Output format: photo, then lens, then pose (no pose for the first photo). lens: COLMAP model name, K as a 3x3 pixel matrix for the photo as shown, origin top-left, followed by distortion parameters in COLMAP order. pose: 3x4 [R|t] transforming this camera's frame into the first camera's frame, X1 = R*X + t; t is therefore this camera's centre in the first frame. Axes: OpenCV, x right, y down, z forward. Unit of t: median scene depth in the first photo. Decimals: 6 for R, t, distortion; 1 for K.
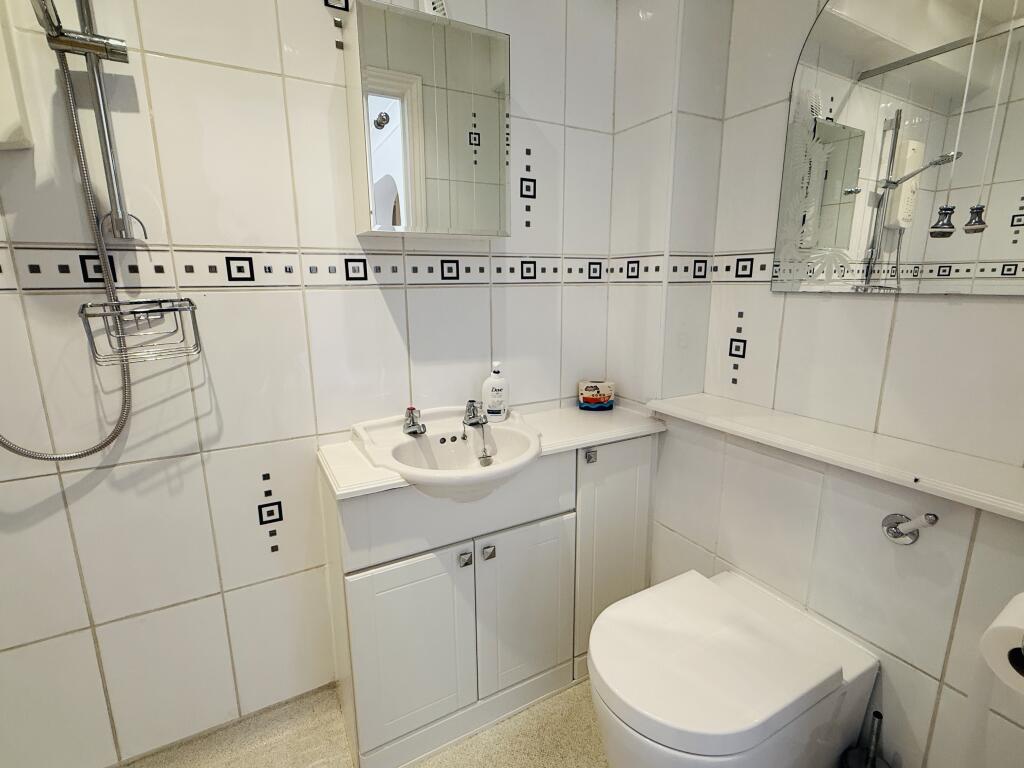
lens RADIAL K [[473.0, 0, 512.0], [0, 473.0, 384.0], [0, 0, 1]] dist [0.001756, -0.000109]
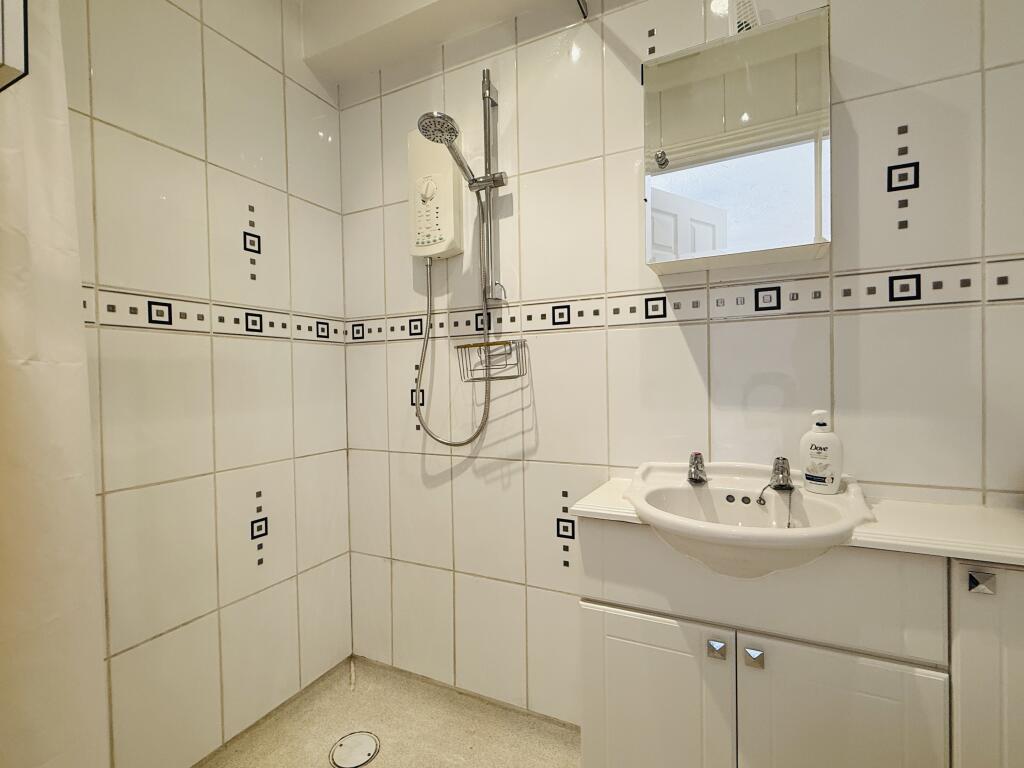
lens RADIAL K [[473.0, 0, 512.0], [0, 473.0, 384.0], [0, 0, 1]] dist [0.001756, -0.000109]
pose [[0.583255, 0.008990, -0.812240, 0.349799], [-0.154971, 0.982804, -0.100404, 0.076337], [0.797369, 0.184435, 0.574618, 0.216025]]
